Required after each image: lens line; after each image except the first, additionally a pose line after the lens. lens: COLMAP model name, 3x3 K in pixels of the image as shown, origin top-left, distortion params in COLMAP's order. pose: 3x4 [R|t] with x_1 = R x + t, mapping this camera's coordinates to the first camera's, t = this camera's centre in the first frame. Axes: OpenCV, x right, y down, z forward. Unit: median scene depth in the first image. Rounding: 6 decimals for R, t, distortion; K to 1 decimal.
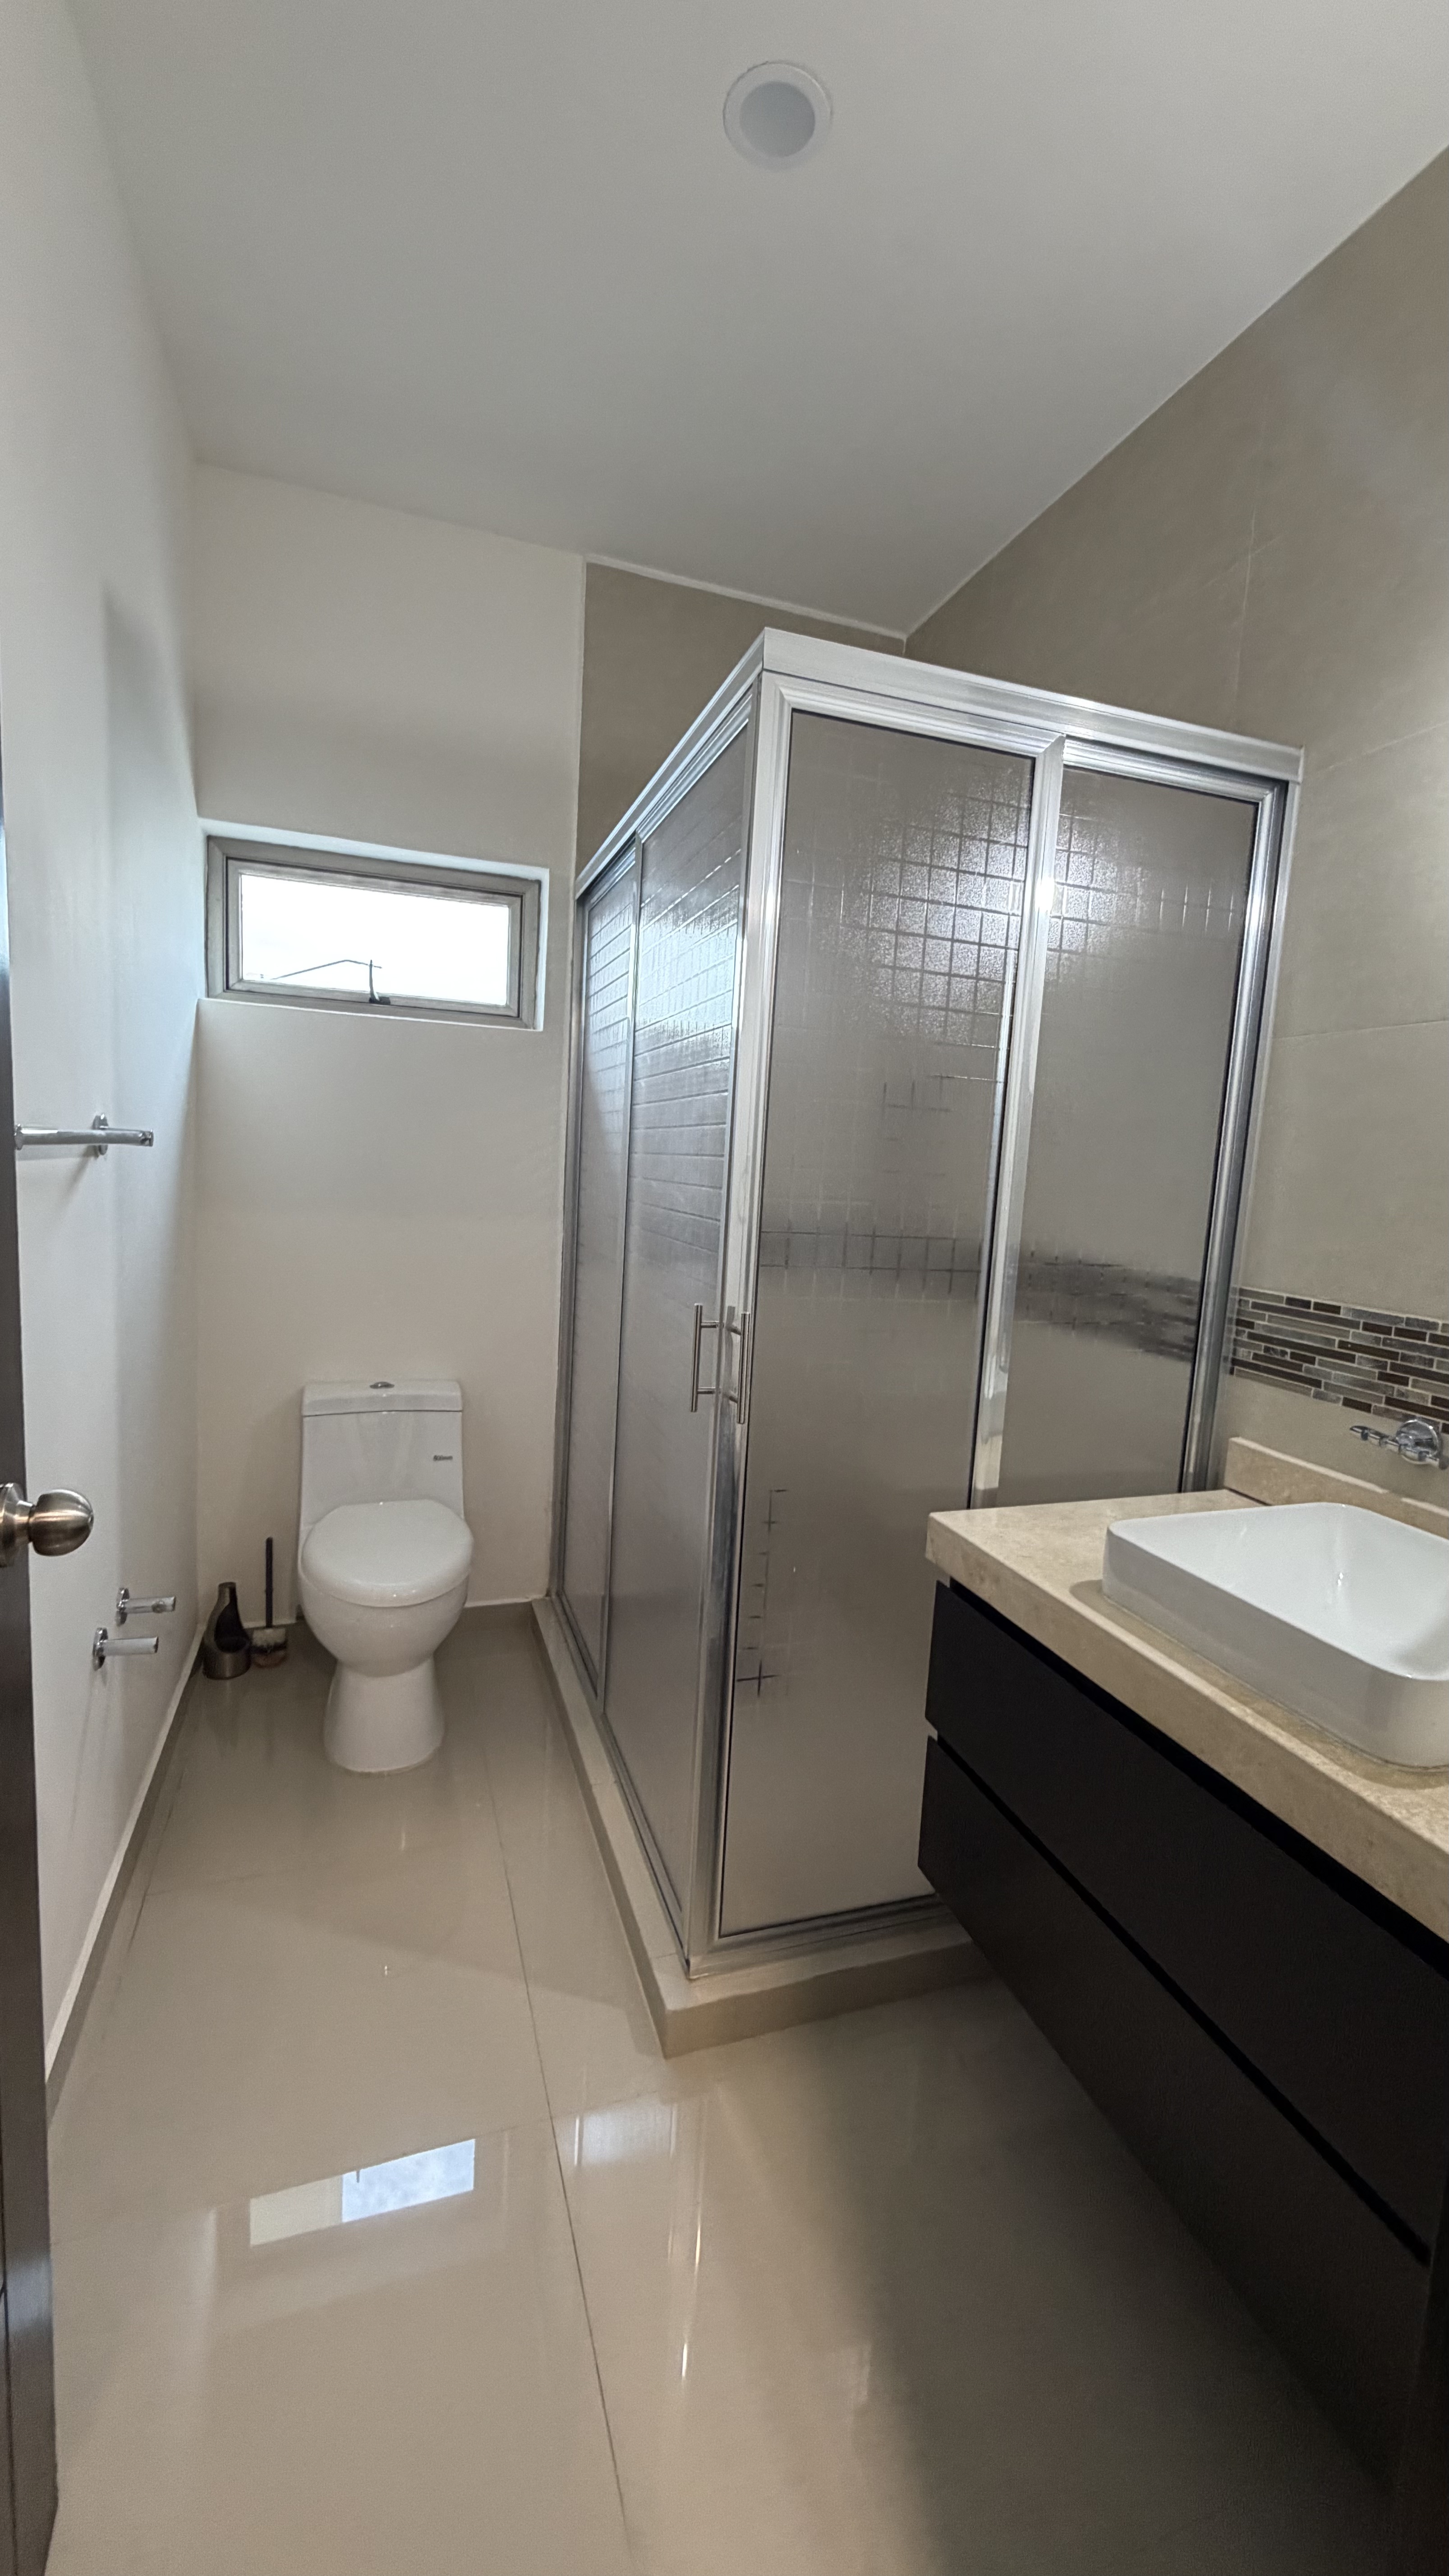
lens RADIAL K [[1029.7, 0, 732.5], [0, 1029.7, 1281.4], [0, 0, 1]] dist [0.000913, 0.000140]
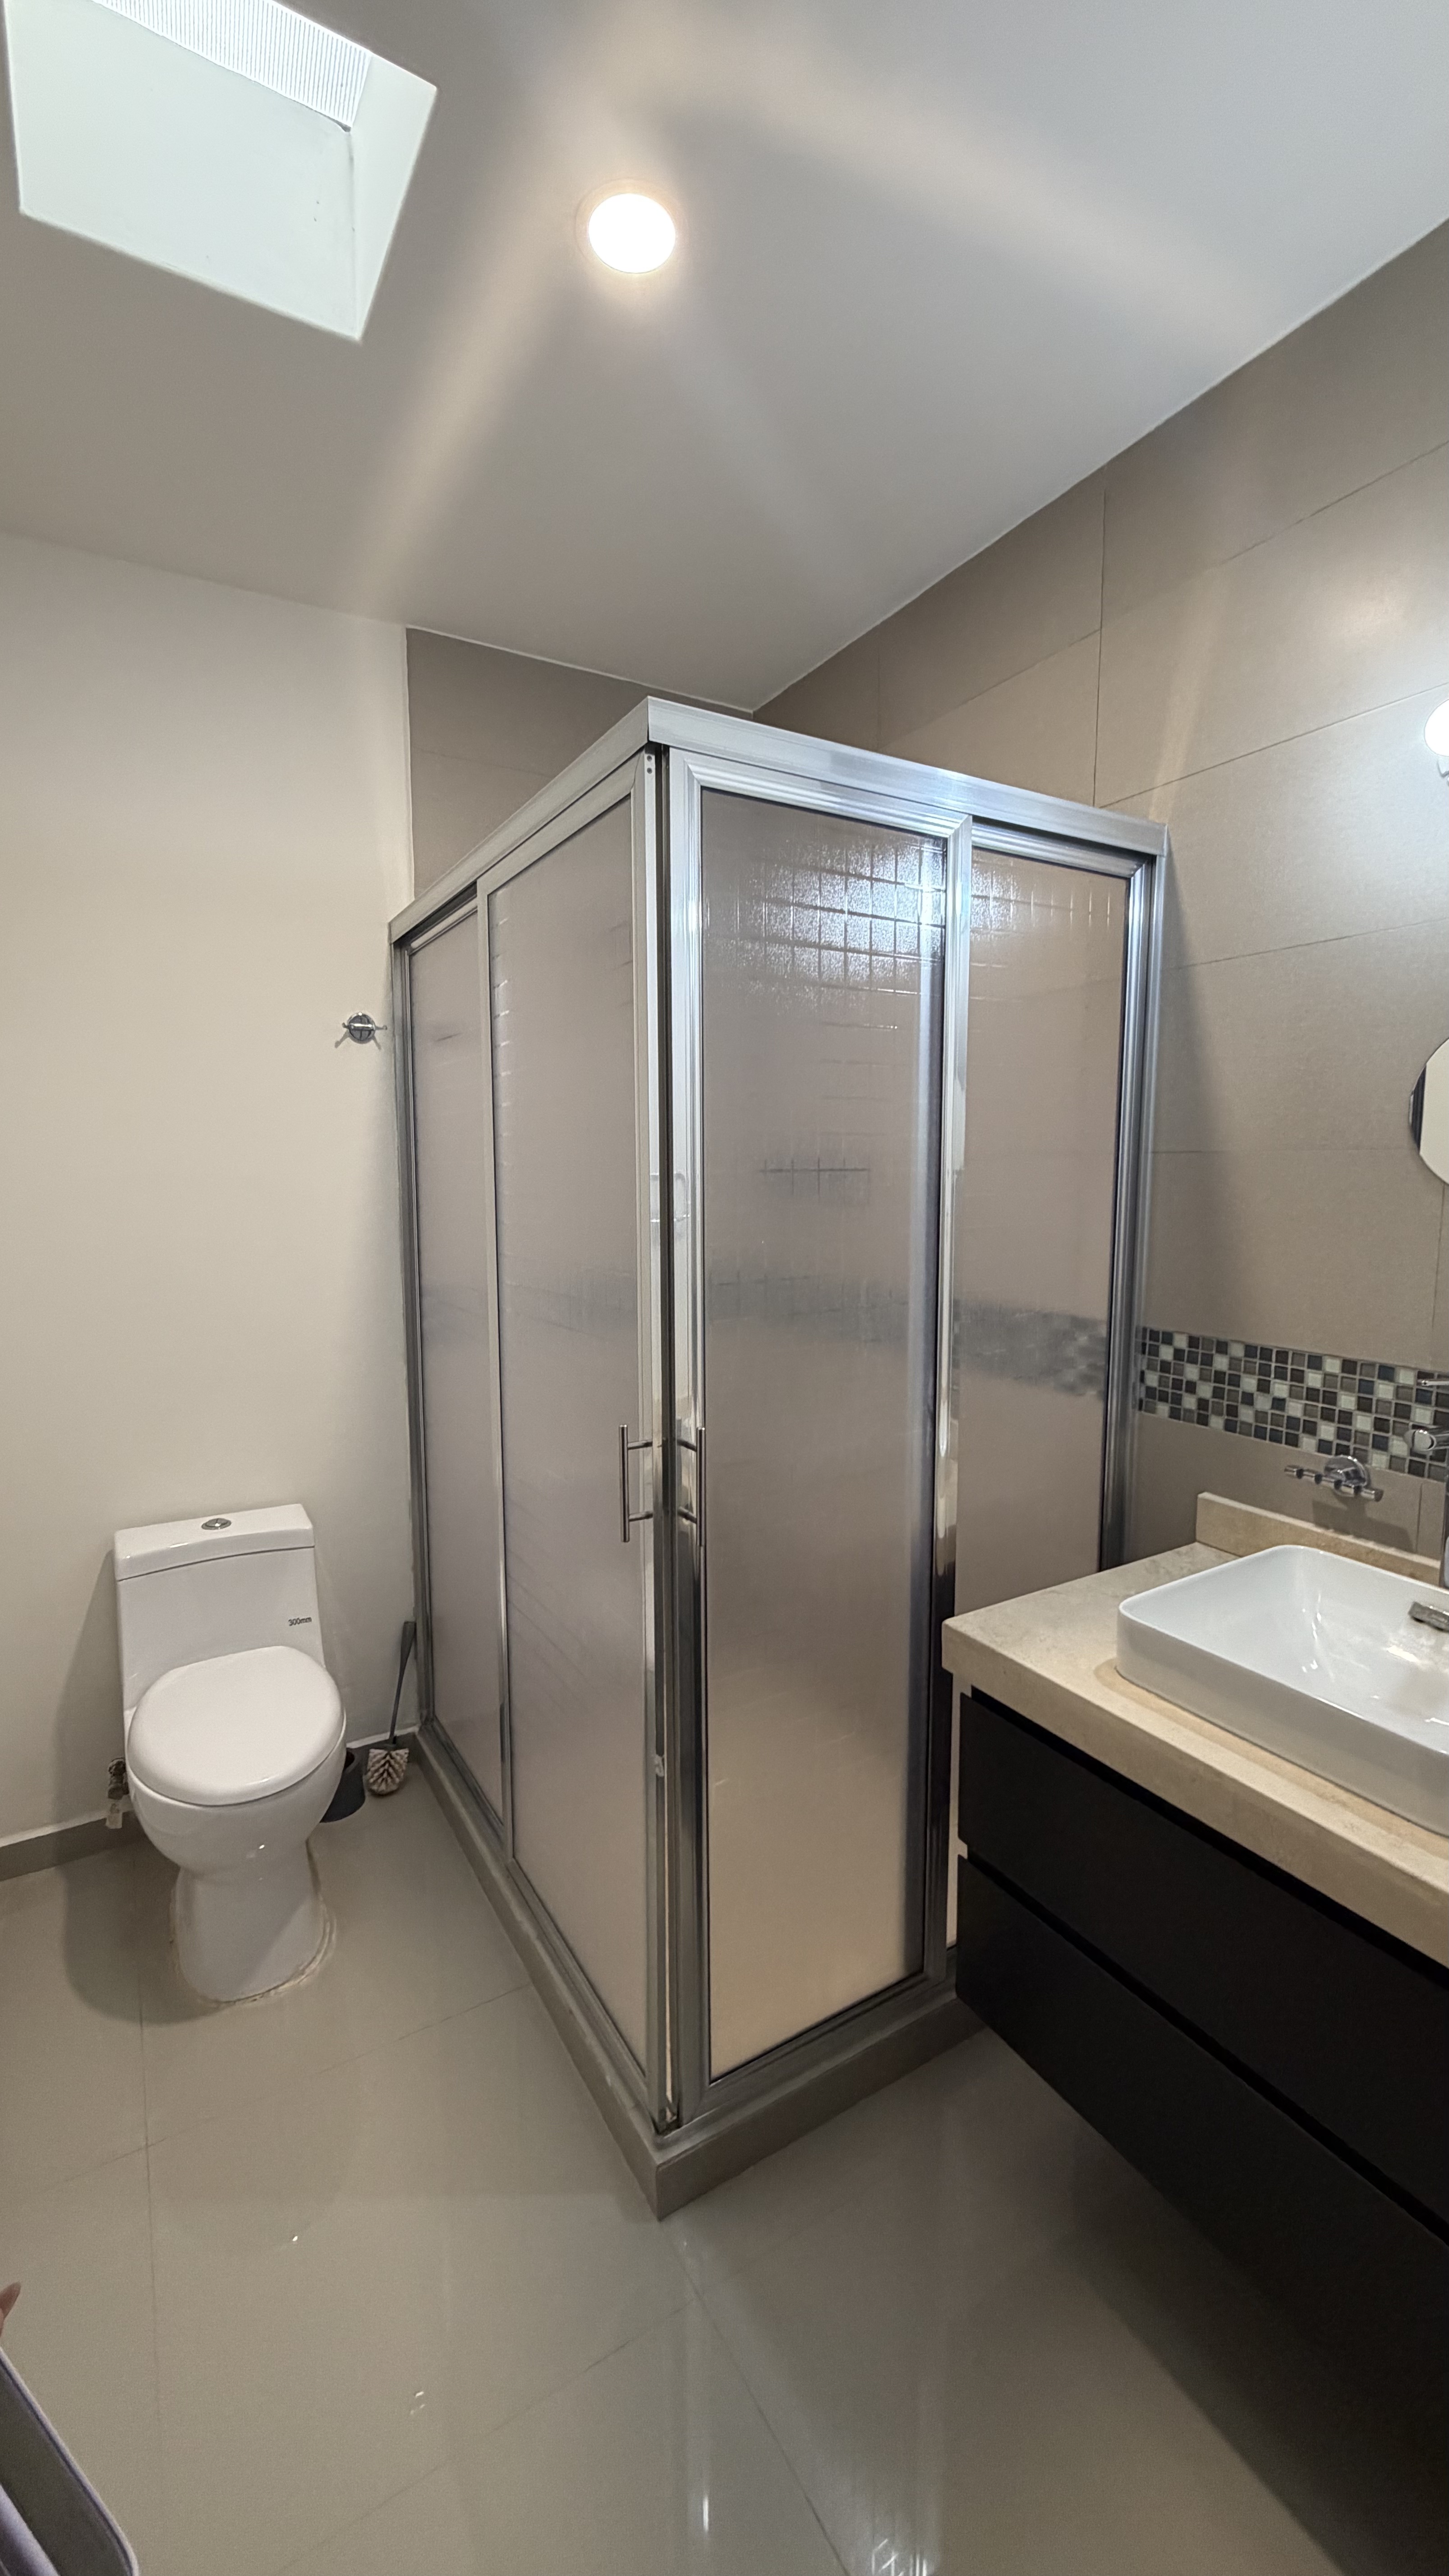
lens RADIAL K [[1029.7, 0, 722.6], [0, 1029.7, 1290.8], [0, 0, 1]] dist [0.000913, 0.000140]
pose [[0.972080, -0.096379, 0.213941, -0.164828], [0.099988, 0.994970, -0.006088, -0.088434], [-0.212278, 0.027310, 0.976828, 0.088644]]
